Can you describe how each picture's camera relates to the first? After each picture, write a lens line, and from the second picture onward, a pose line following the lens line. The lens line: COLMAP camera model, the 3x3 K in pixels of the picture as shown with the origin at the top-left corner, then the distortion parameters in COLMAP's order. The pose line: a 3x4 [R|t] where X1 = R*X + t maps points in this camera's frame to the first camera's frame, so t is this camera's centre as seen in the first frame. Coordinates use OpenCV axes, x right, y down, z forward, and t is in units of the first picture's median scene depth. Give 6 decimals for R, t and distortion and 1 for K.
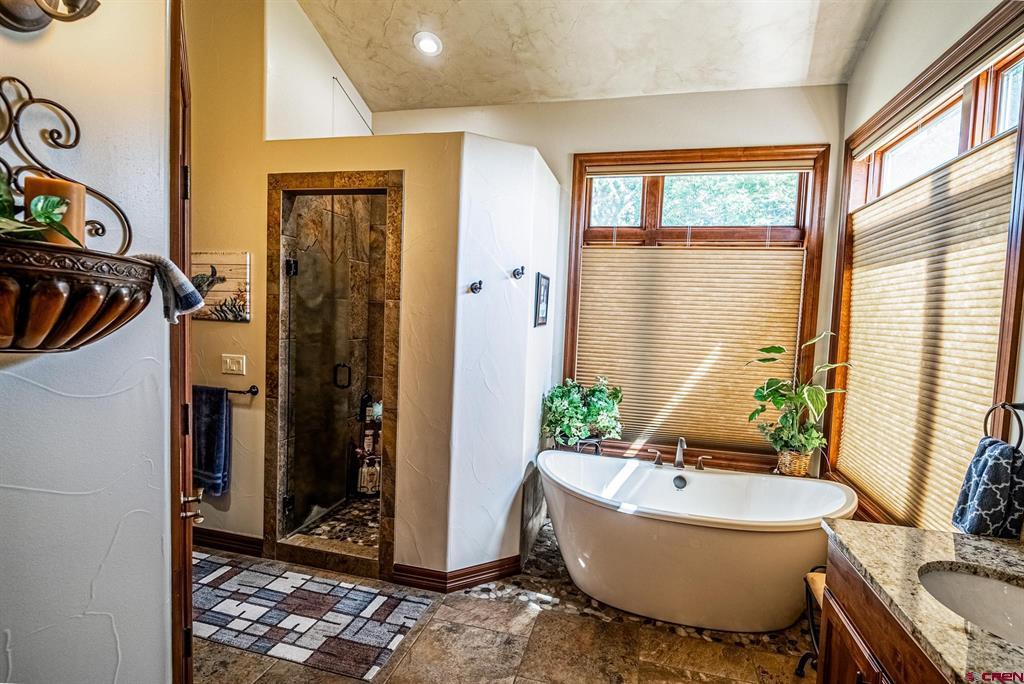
lens RADIAL K [[505.9, 0, 515.6], [0, 505.9, 342.0], [0, 0, 1]] dist [-0.001137, -0.004720]
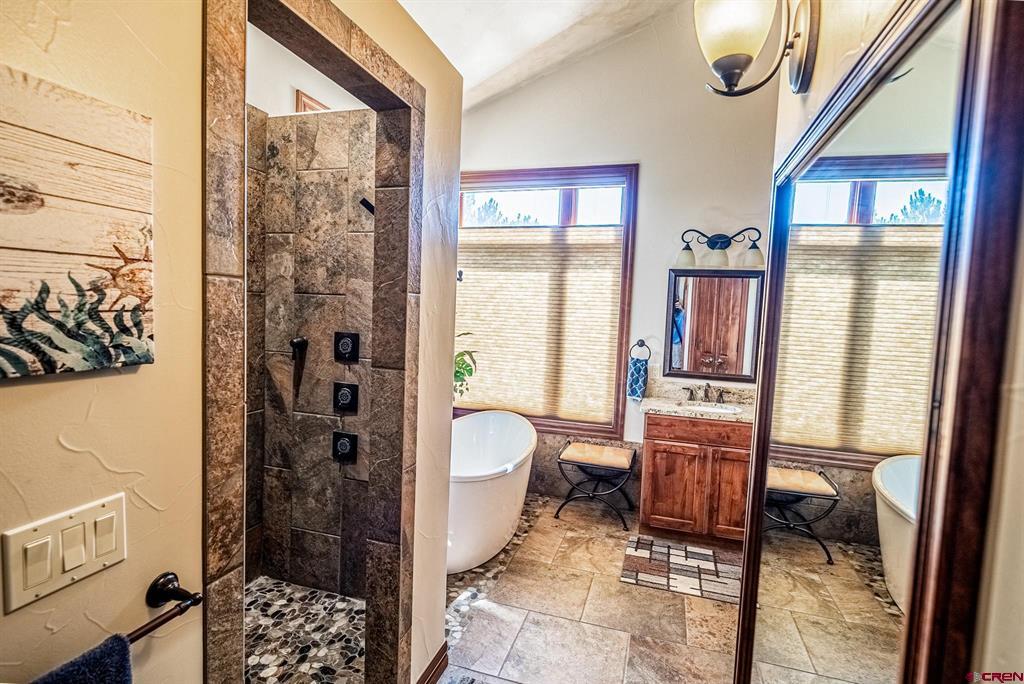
lens RADIAL K [[505.9, 0, 511.1], [0, 505.9, 342.6], [0, 0, 1]] dist [-0.001137, -0.004720]
pose [[0.051490, -0.103706, 0.993274, -0.867259], [0.023047, 0.994452, 0.102635, -0.084619], [-0.998408, 0.017607, 0.053595, 0.849000]]
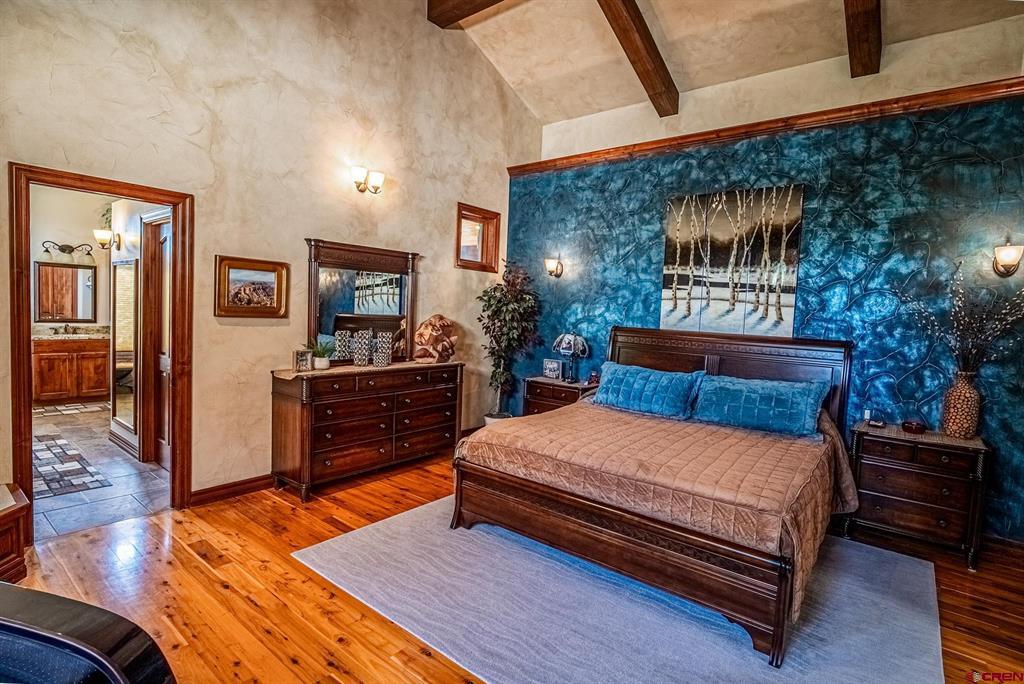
lens RADIAL K [[505.9, 0, 510.9], [0, 505.9, 340.5], [0, 0, 1]] dist [-0.001137, -0.004720]
pose [[-0.905676, -0.108102, 0.409958, -2.043179], [-0.057602, 0.989356, 0.133630, -0.172063], [-0.420040, 0.097411, -0.902262, 1.469929]]
